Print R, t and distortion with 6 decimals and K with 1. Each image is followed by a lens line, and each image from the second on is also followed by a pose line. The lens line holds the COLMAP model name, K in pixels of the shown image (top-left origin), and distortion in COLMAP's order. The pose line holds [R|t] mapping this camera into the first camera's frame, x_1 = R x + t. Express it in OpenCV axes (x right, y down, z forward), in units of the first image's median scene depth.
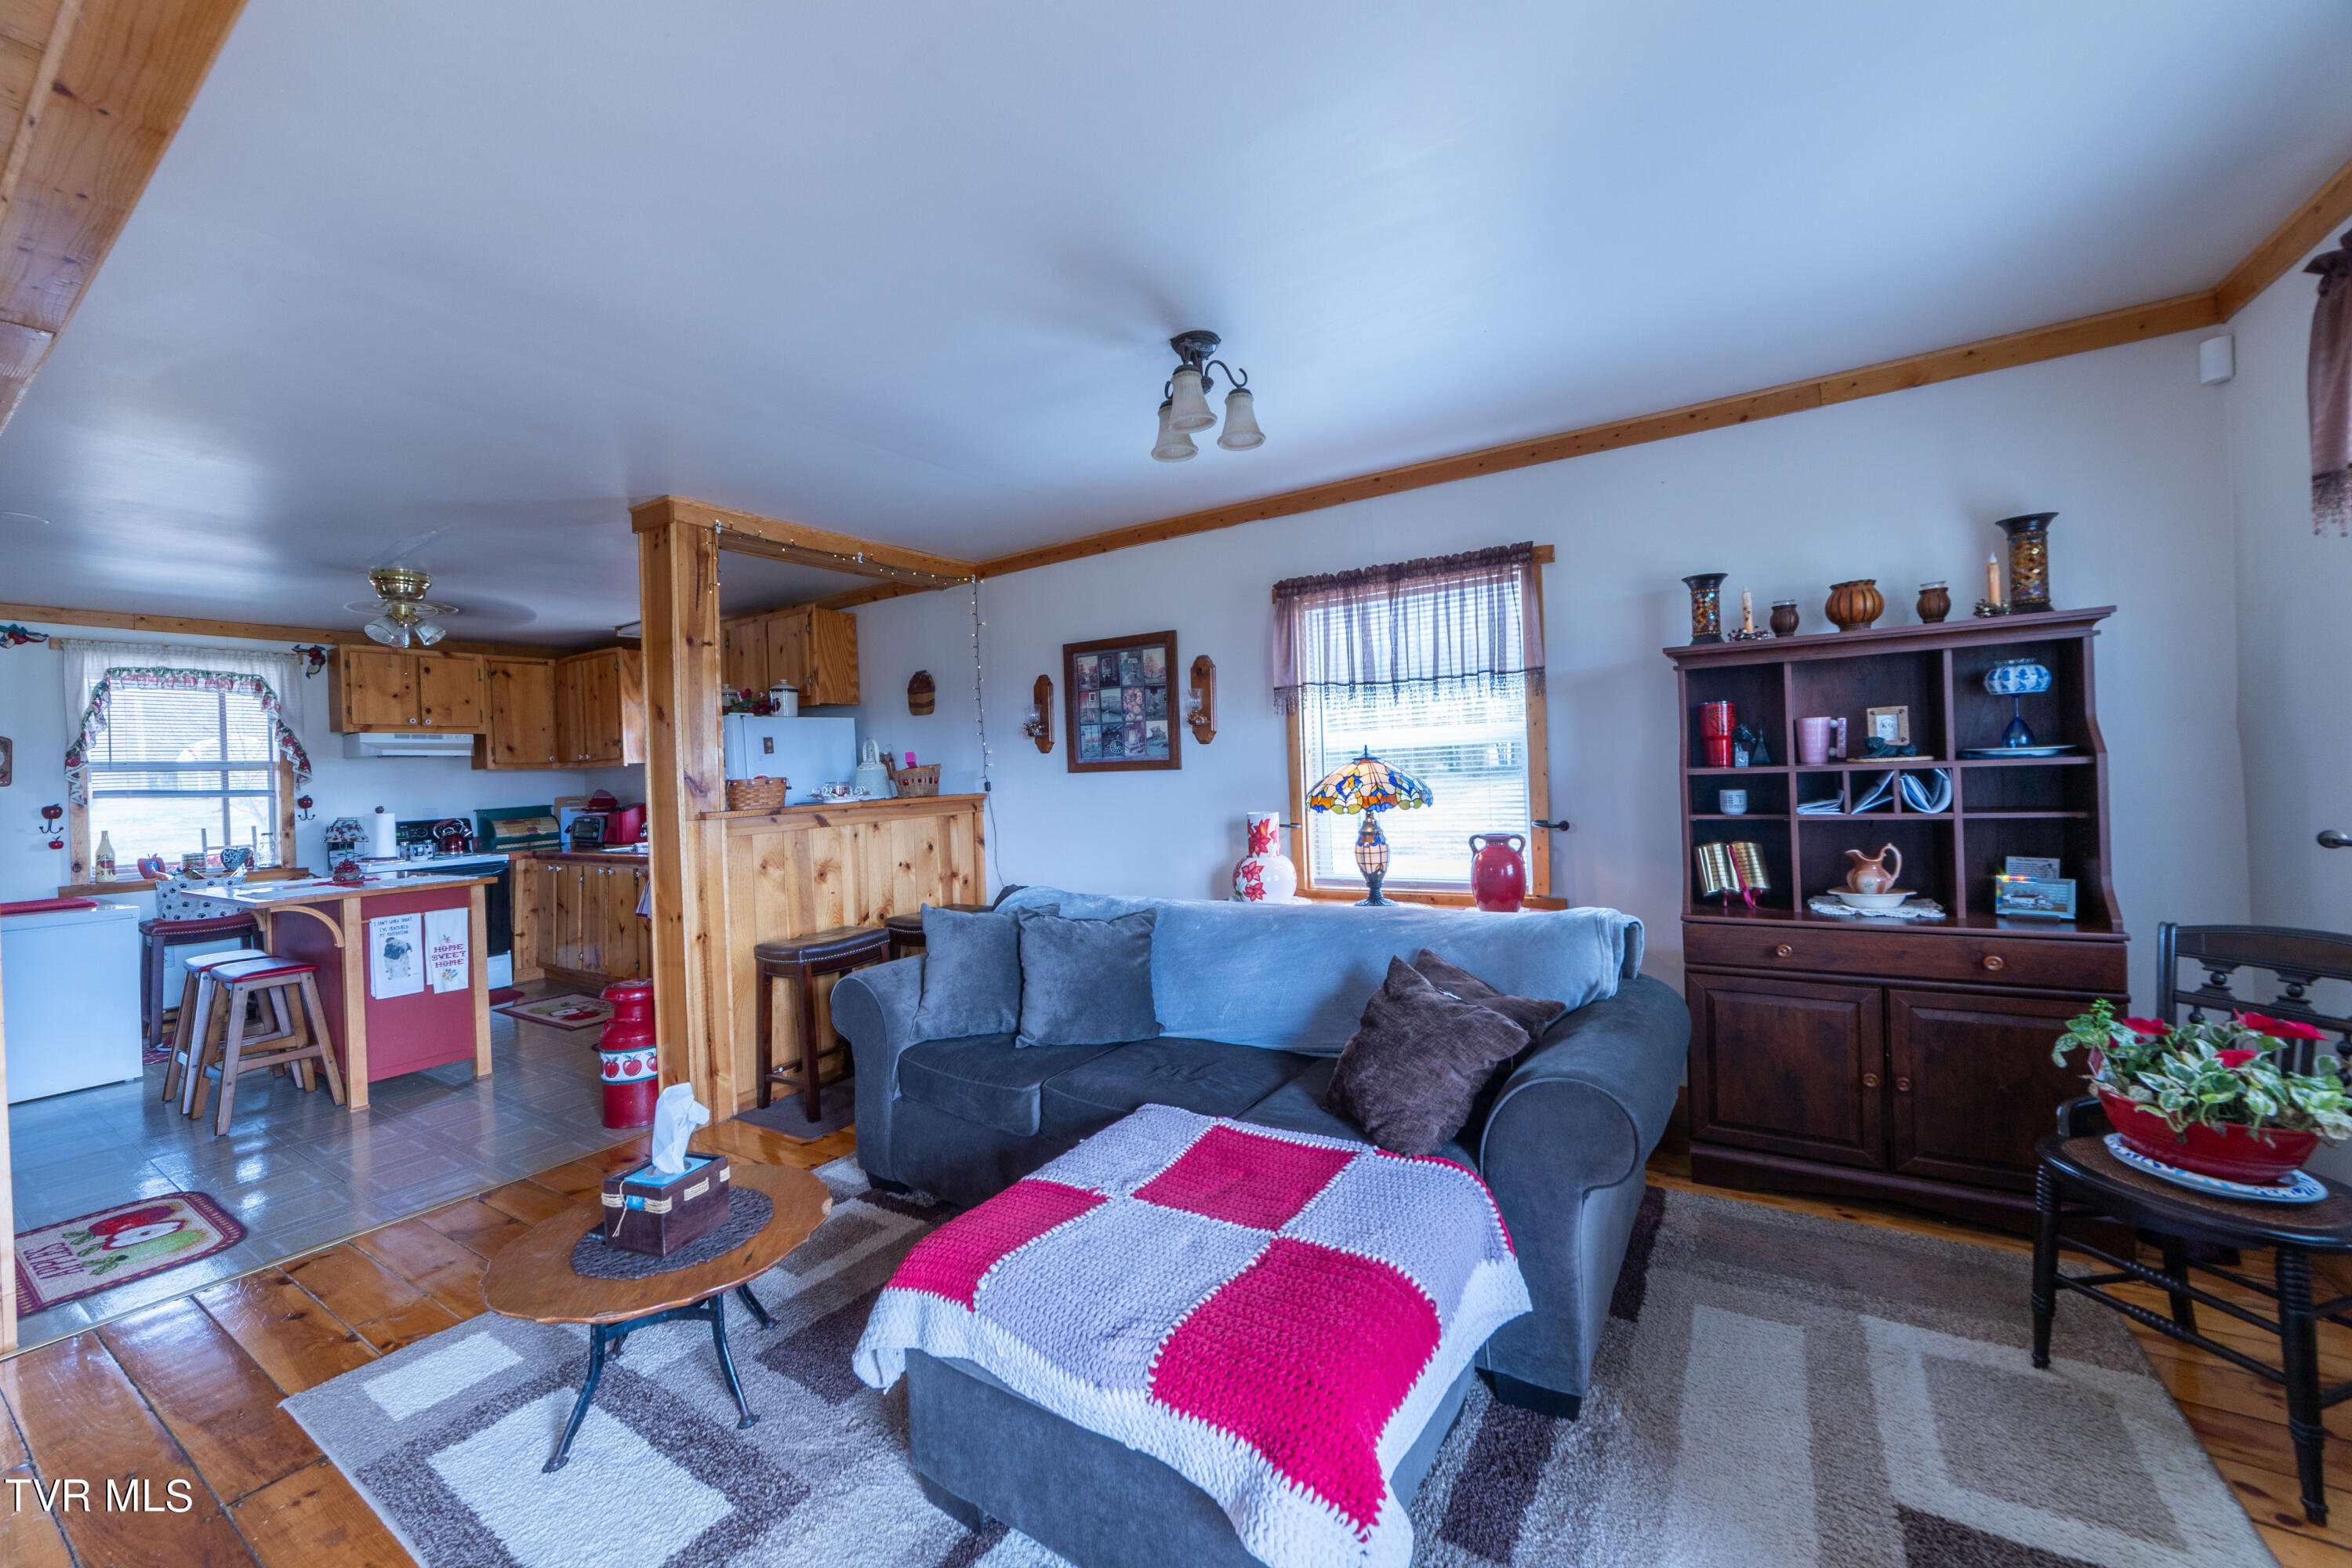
lens RADIAL K [[902.8, 0, 1186.3], [0, 902.8, 766.9], [0, 0, 1]] dist [-0.020835, 0.008378]
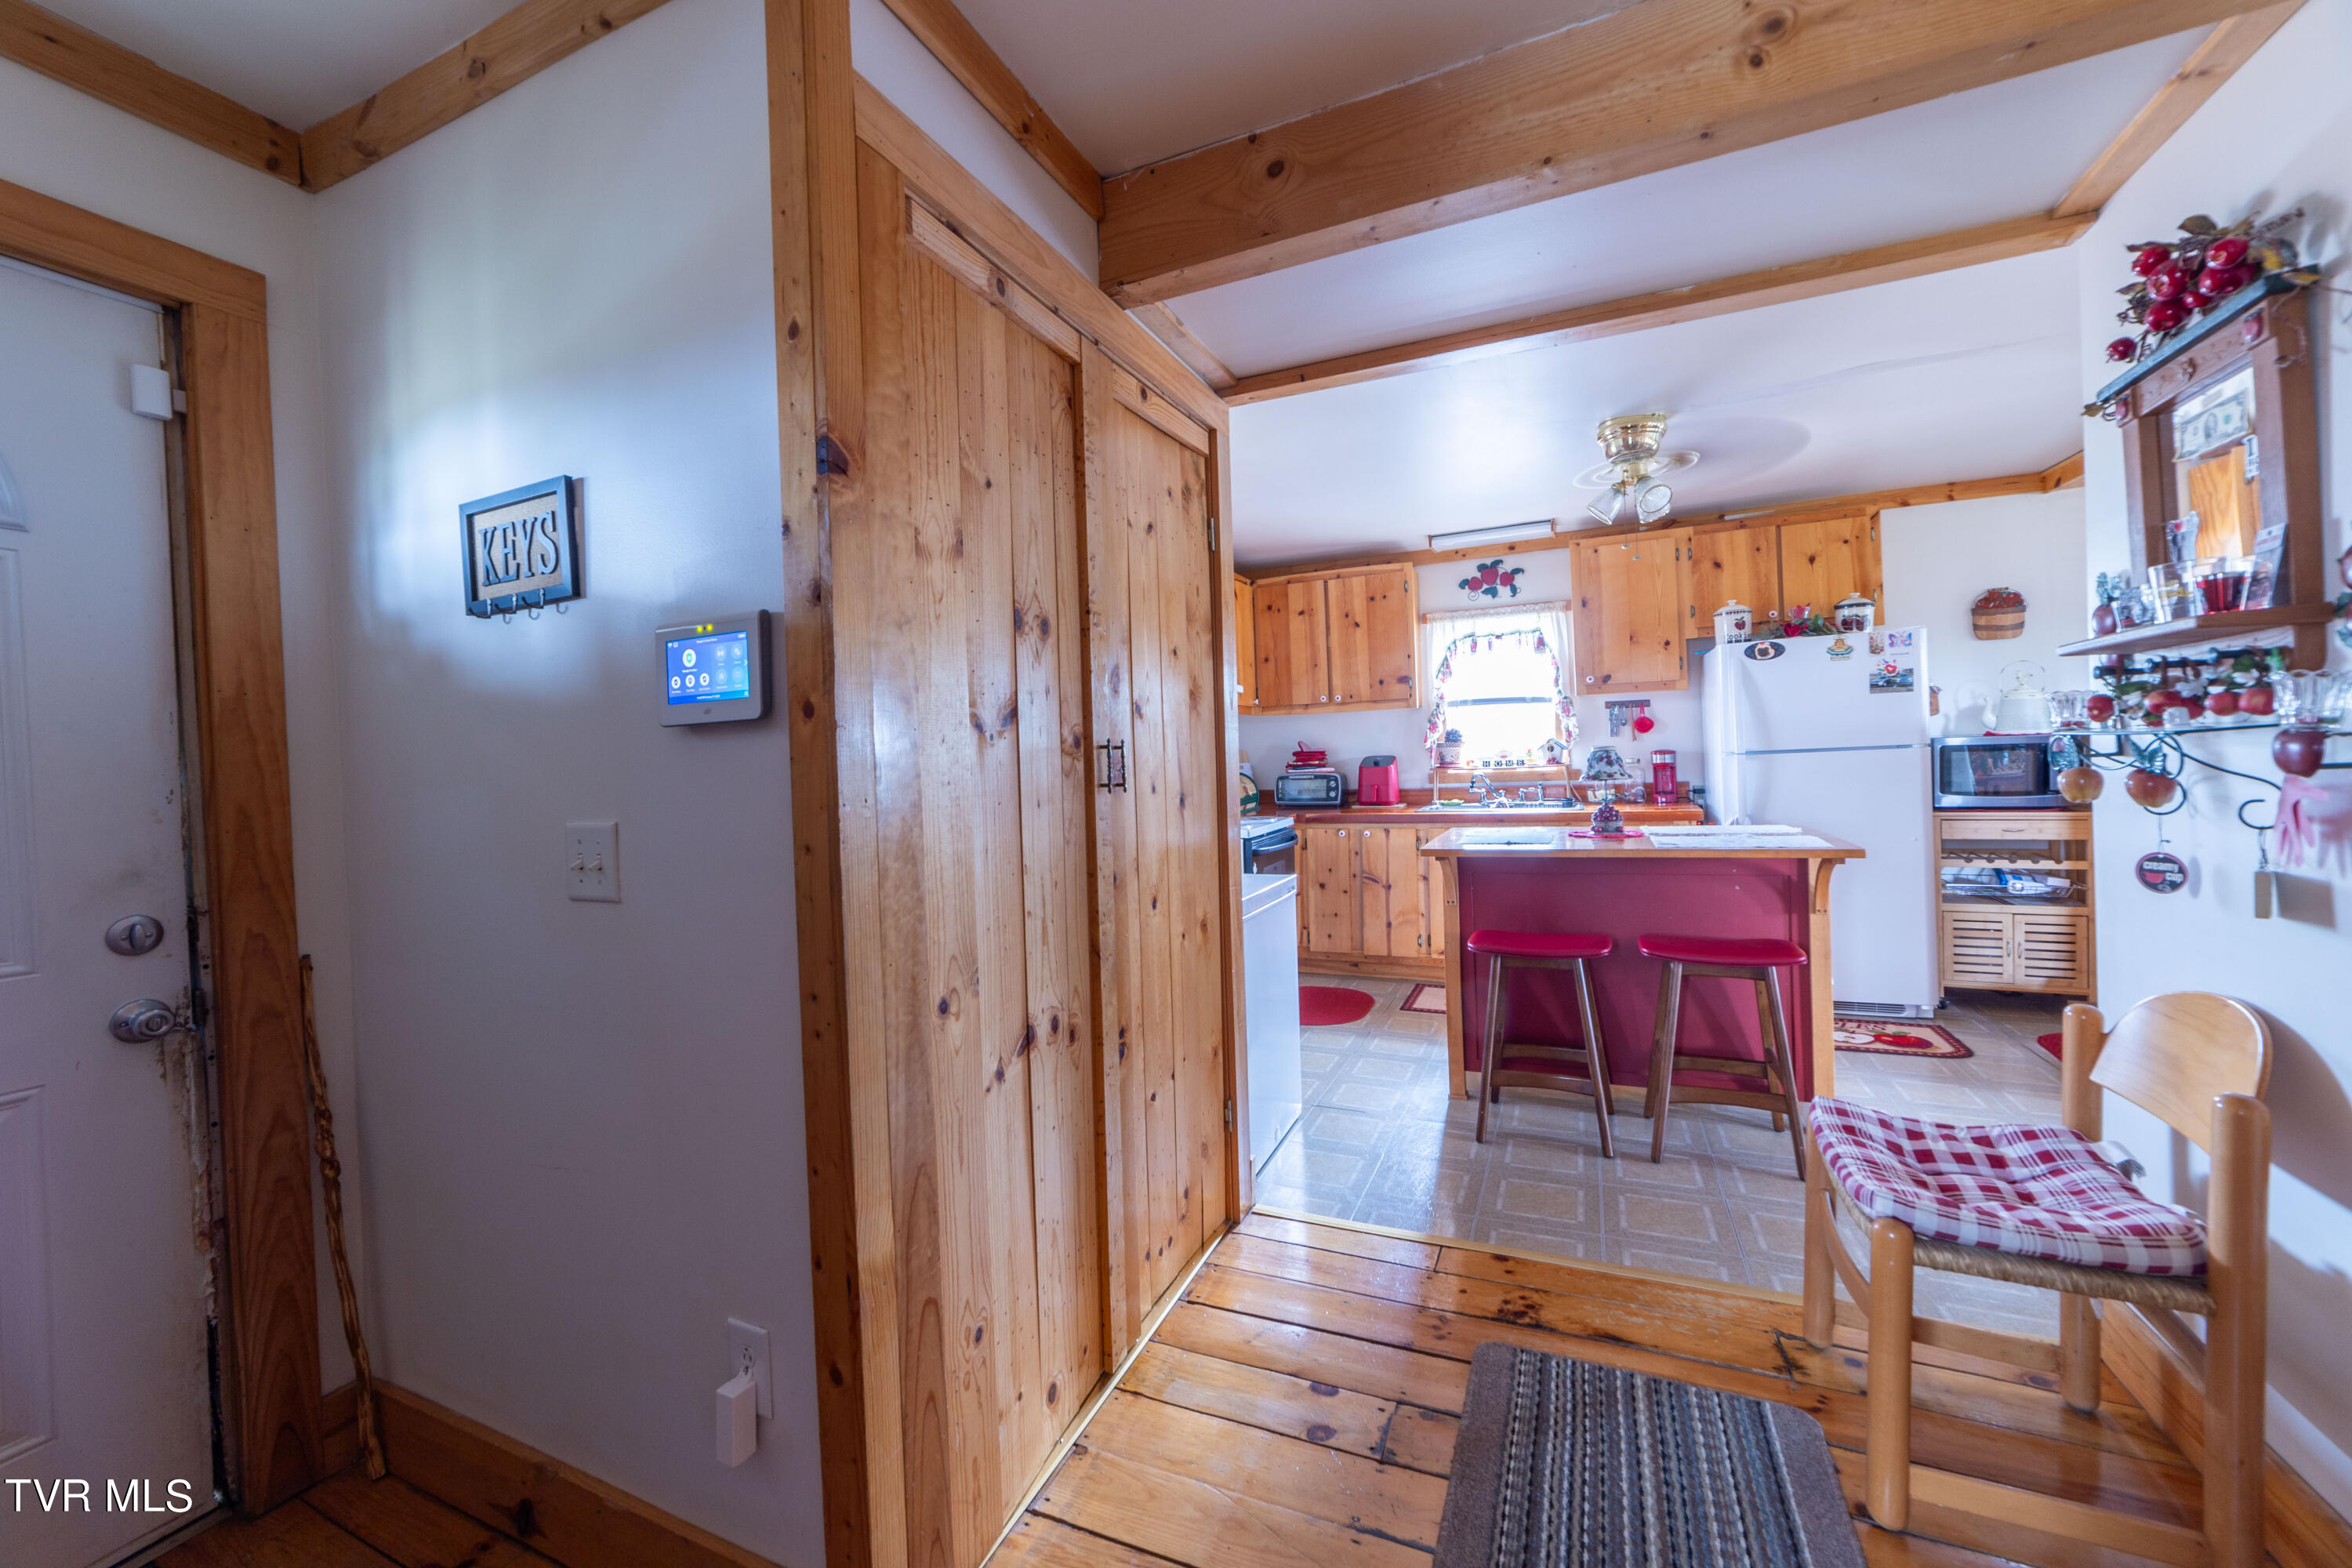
lens RADIAL K [[906.8, 0, 1168.5], [0, 906.8, 769.7], [0, 0, 1]] dist [-0.022844, 0.010679]
pose [[0.991253, -0.002017, 0.131960, -1.512315], [0.000394, 0.999924, 0.012327, 0.070785], [-0.131975, -0.012167, 0.991178, 0.331067]]
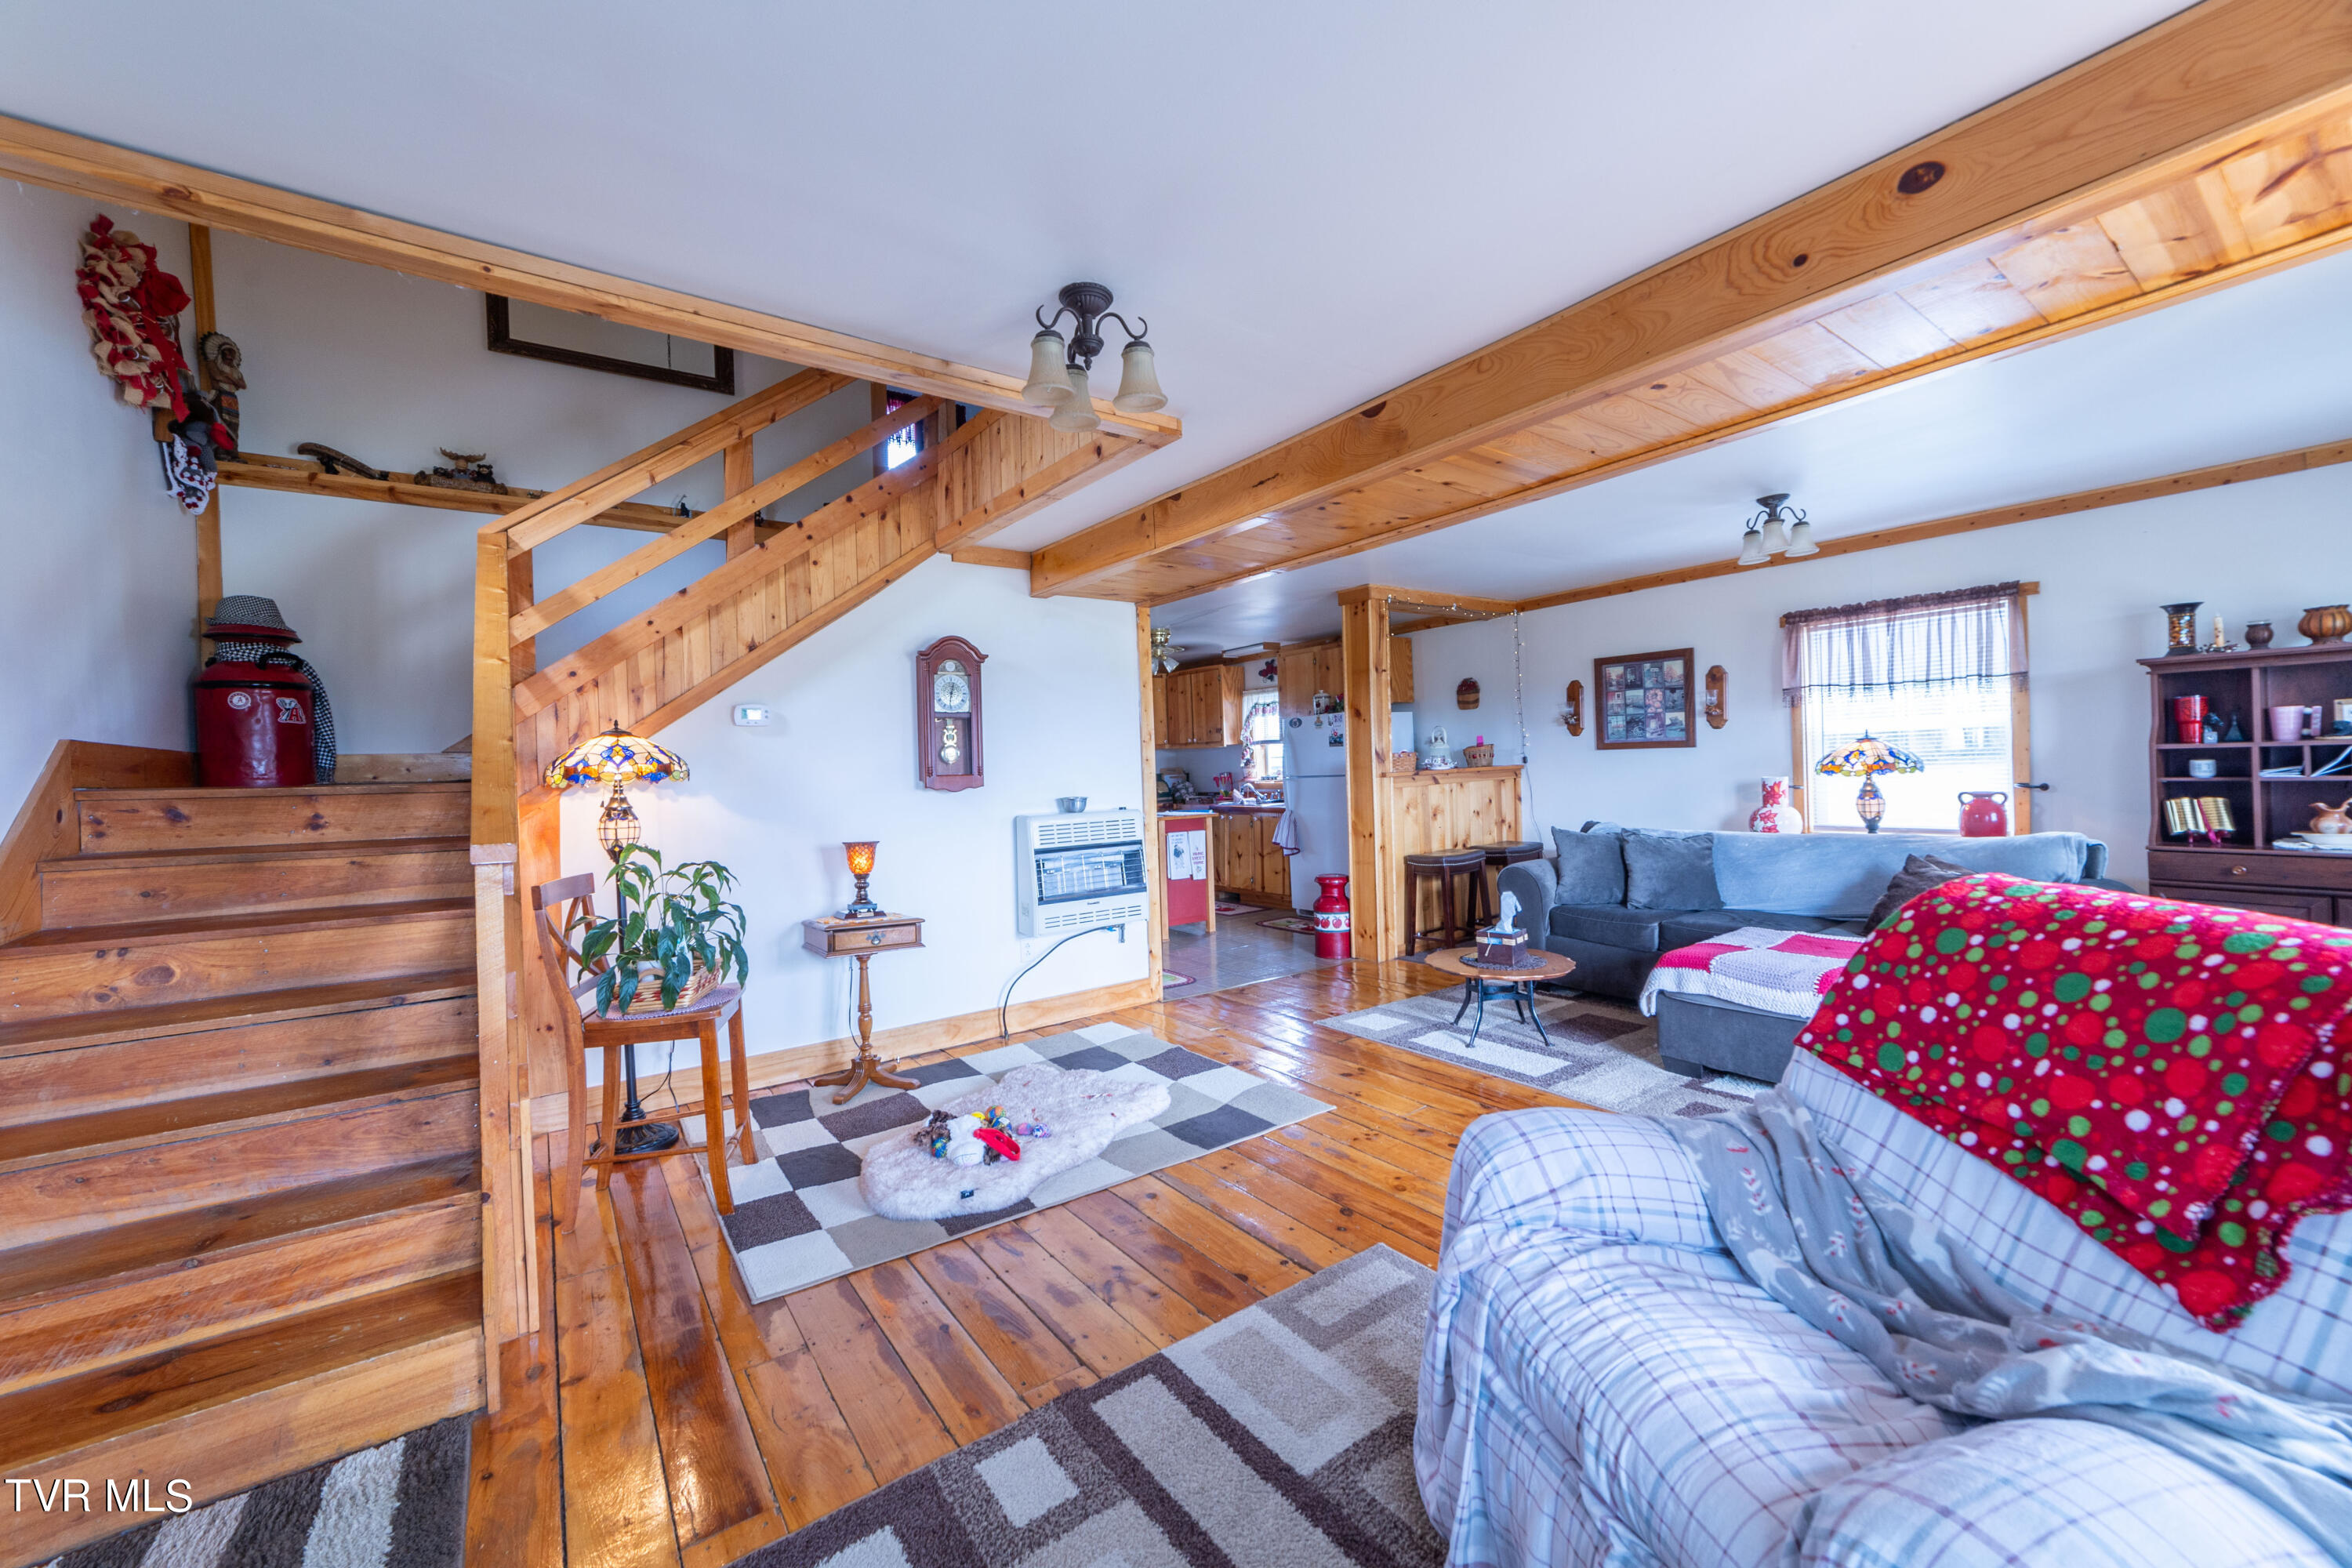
lens RADIAL K [[906.8, 0, 1168.5], [0, 906.8, 769.7], [0, 0, 1]] dist [-0.022844, 0.010679]
pose [[0.924884, 0.008856, -0.380146, -0.238079], [-0.000947, 0.999779, 0.020988, 0.009362], [0.380248, -0.019051, 0.924688, -0.619523]]
